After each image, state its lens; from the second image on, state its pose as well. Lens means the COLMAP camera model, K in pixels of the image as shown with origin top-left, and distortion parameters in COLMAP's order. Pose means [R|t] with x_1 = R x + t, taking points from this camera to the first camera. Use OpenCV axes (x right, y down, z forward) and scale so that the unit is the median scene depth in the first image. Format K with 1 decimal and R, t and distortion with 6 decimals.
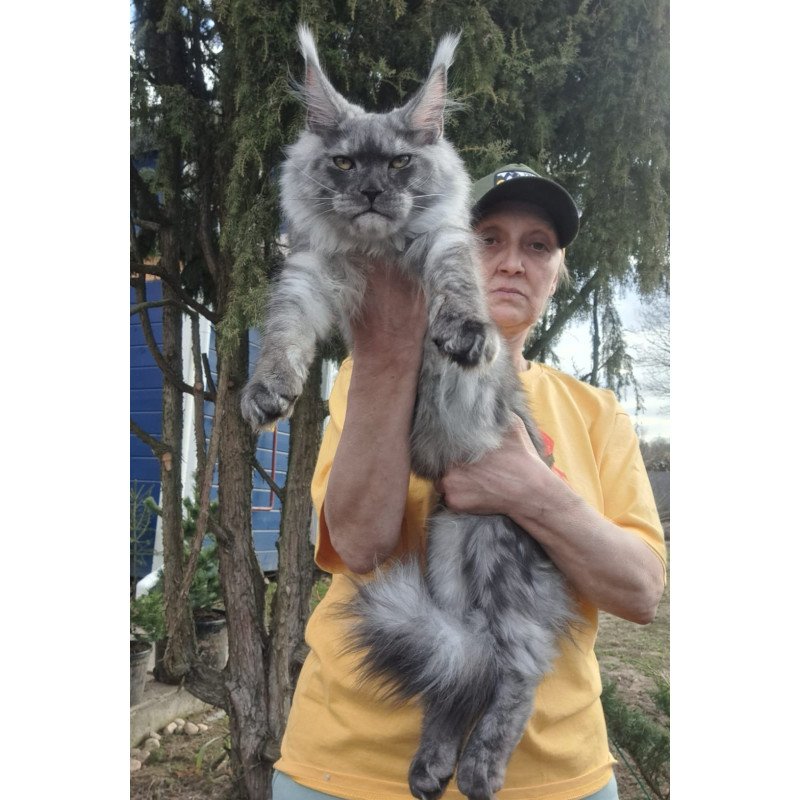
lens RADIAL K [[787.1, 0, 392.8], [0, 787.1, 394.4], [0, 0, 1]] dist [0.065477, 0.000000]
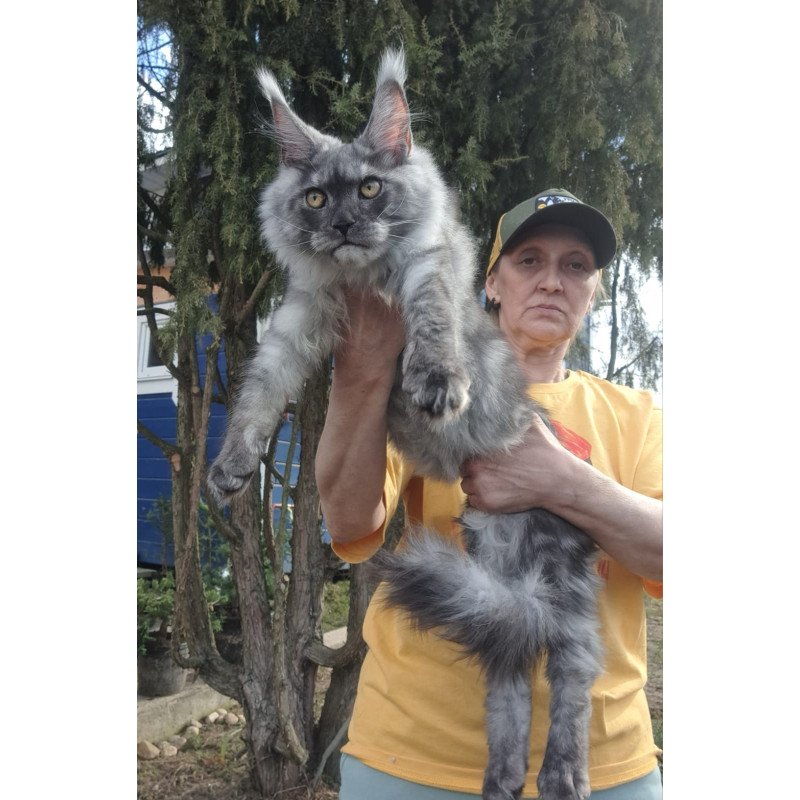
lens RADIAL K [[787.1, 0, 375.8], [0, 787.1, 395.7], [0, 0, 1]] dist [0.065477, 0.000000]
pose [[0.985564, -0.023286, -0.167696, 0.146431], [0.023743, 0.999718, 0.000721, 0.002100], [0.167632, -0.004692, 0.985838, 0.014134]]
